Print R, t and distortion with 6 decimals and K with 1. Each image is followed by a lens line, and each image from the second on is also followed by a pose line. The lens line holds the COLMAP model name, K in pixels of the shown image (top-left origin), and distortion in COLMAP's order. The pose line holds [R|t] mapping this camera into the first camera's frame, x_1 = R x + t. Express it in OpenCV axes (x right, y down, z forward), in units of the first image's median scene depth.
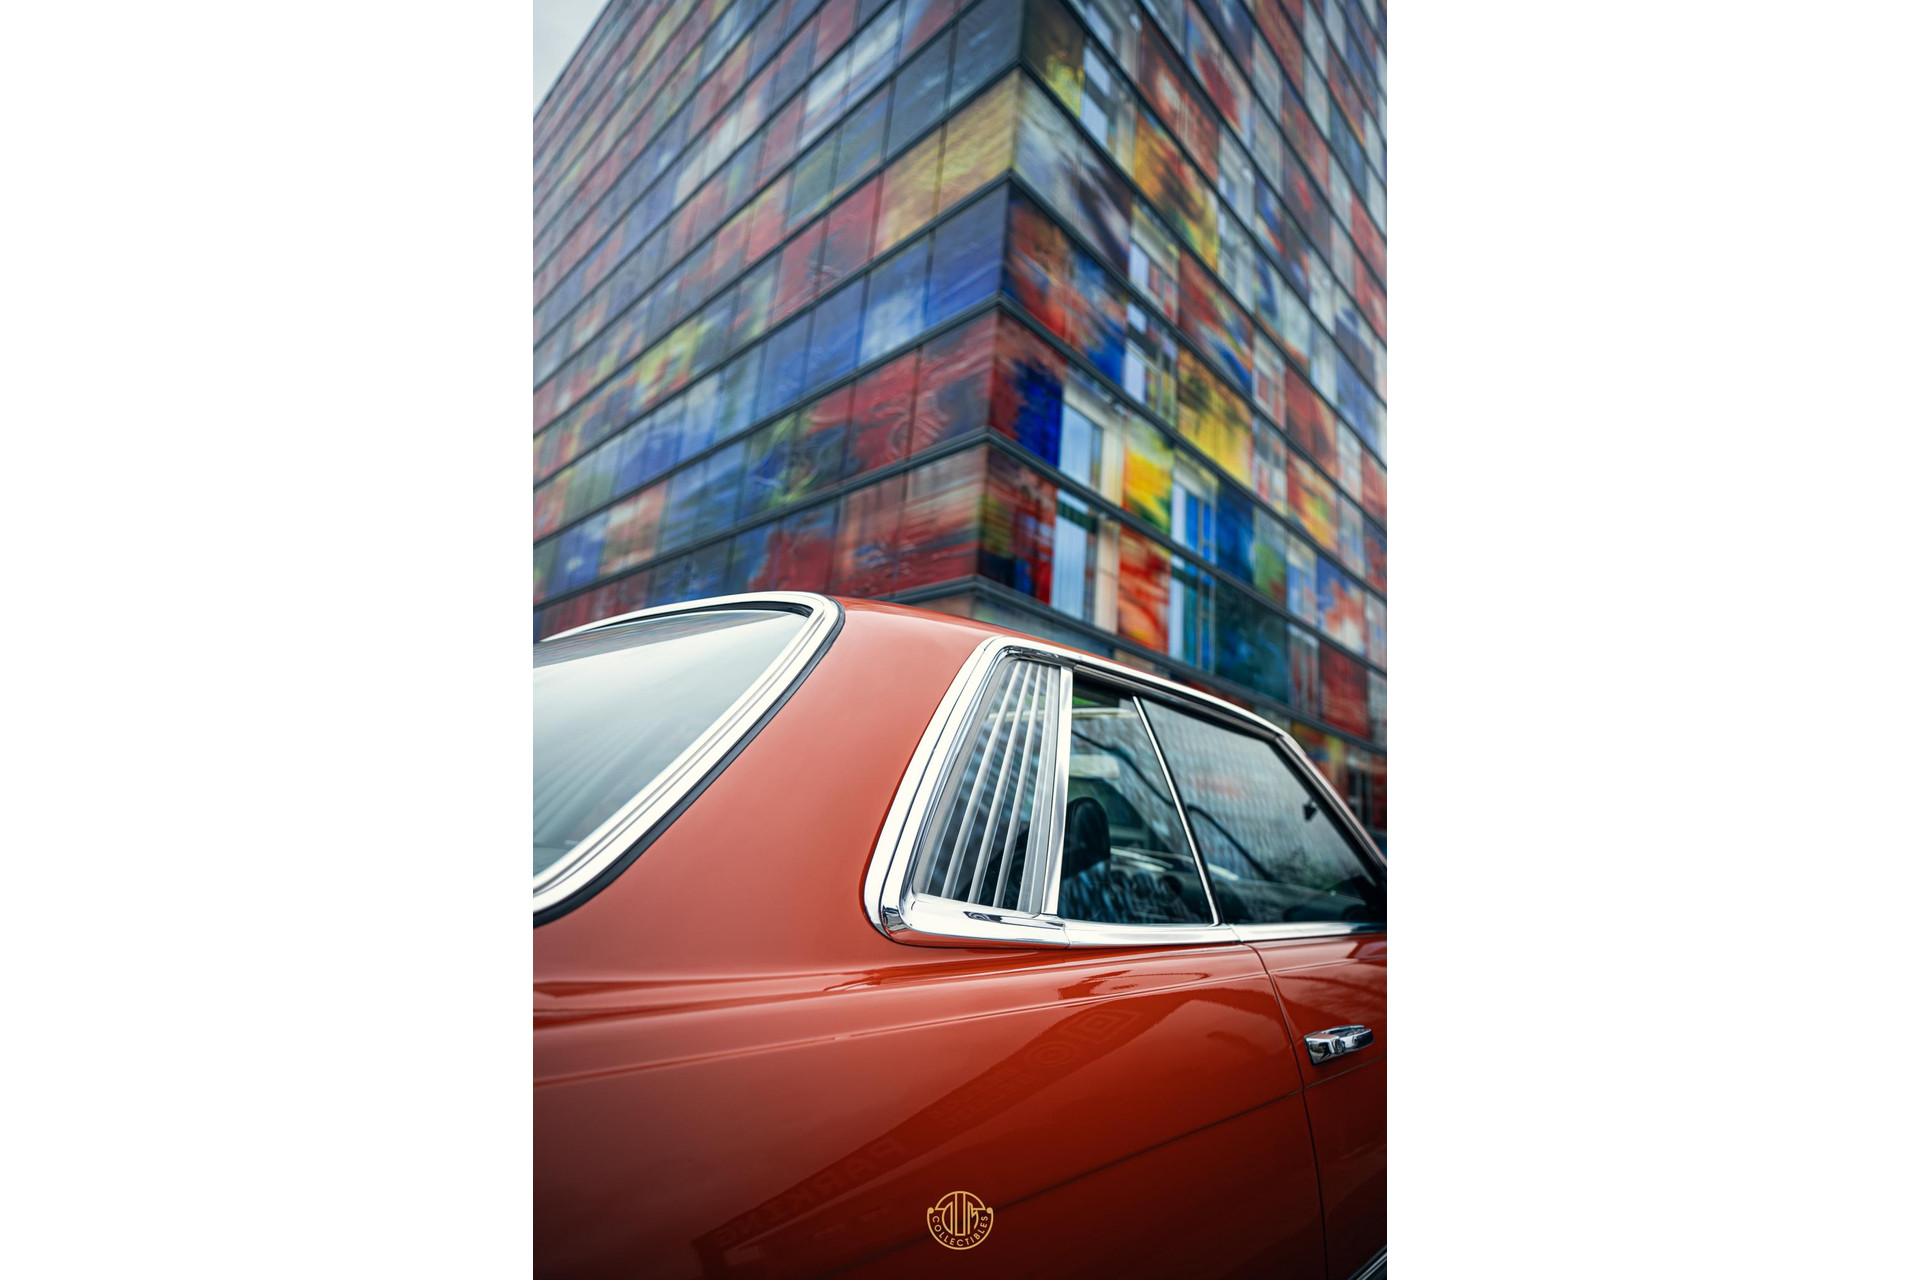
lens RADIAL K [[820.0, 0, 959.1], [0, 820.0, 637.4], [0, 0, 1]] dist [0.003256, 0.000543]
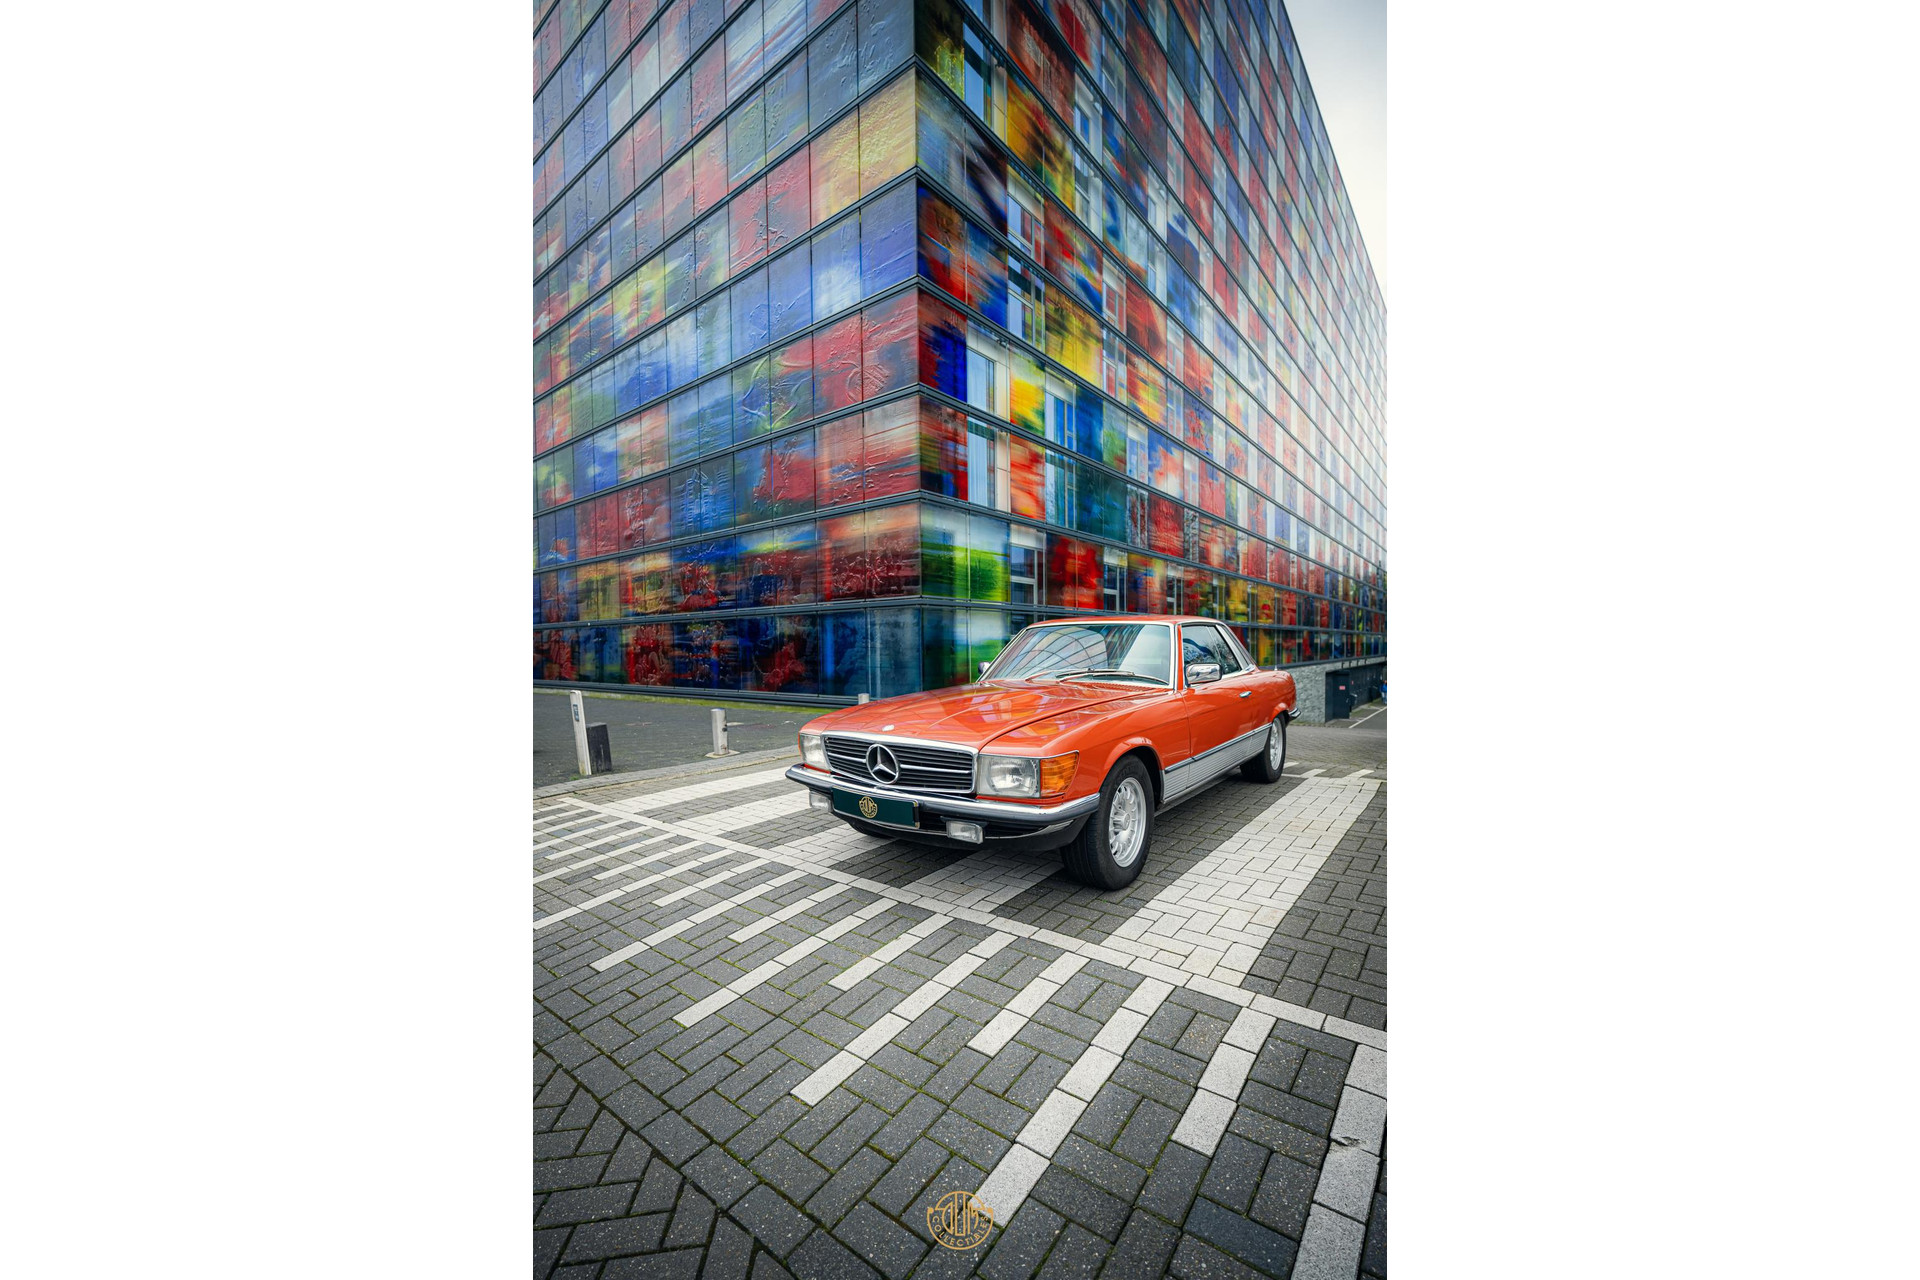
lens RADIAL K [[672.5, 0, 958.2], [0, 672.5, 667.4], [0, 0, 1]] dist [0.001022, 0.000517]
pose [[0.991135, -0.097462, 0.090297, -0.037352], [0.068428, 0.957012, 0.281861, -0.070786], [-0.113886, -0.273183, 0.955197, -0.211307]]
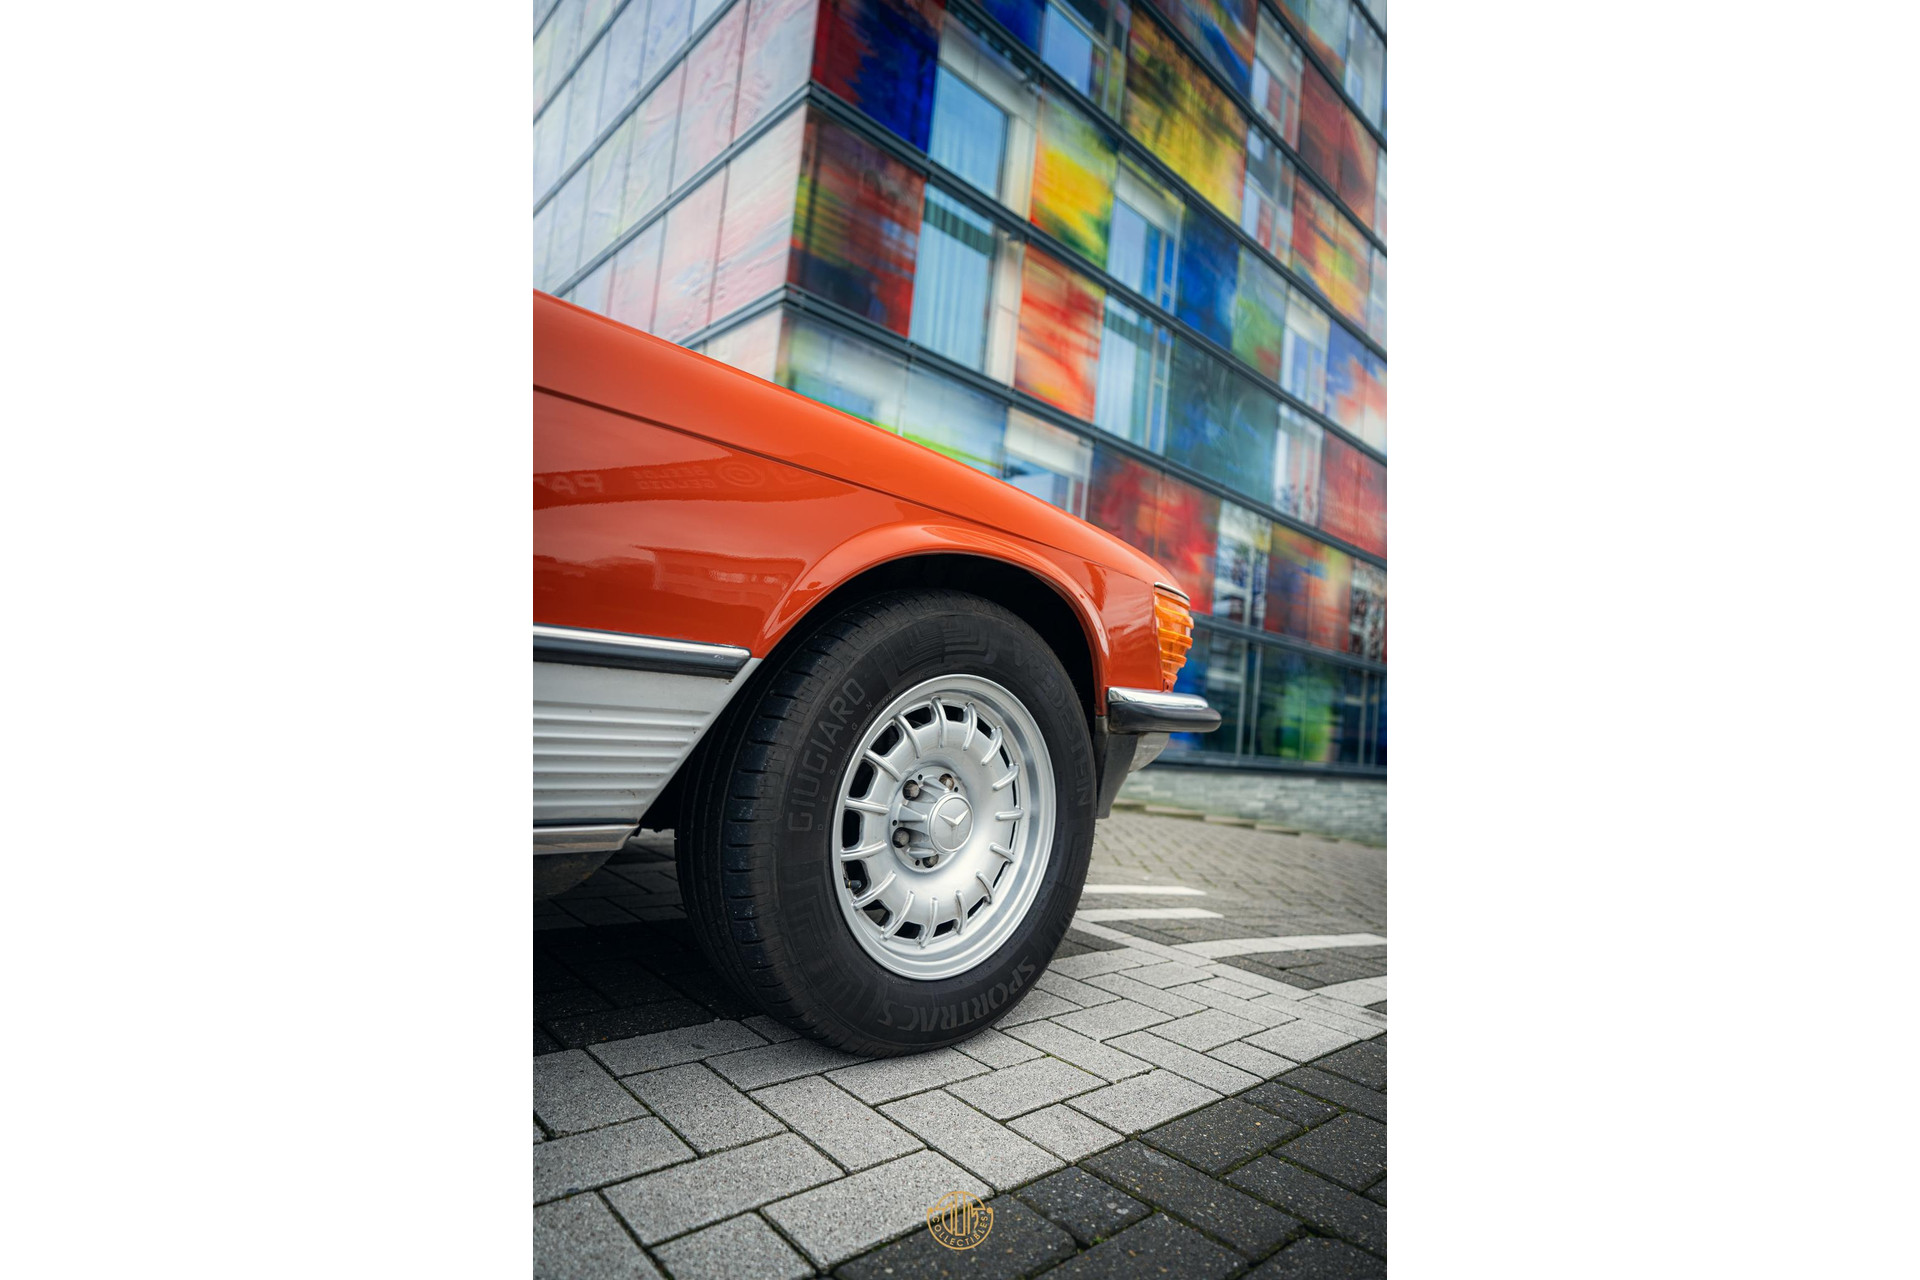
lens RADIAL K [[874.4, 0, 944.5], [0, 874.4, 640.2], [0, 0, 1]] dist [0.003889, 0.000000]
pose [[0.997375, 0.007903, -0.071975, 0.151518], [0.003775, 0.986999, 0.160683, 0.081491], [0.072309, -0.160533, 0.984378, 0.102116]]
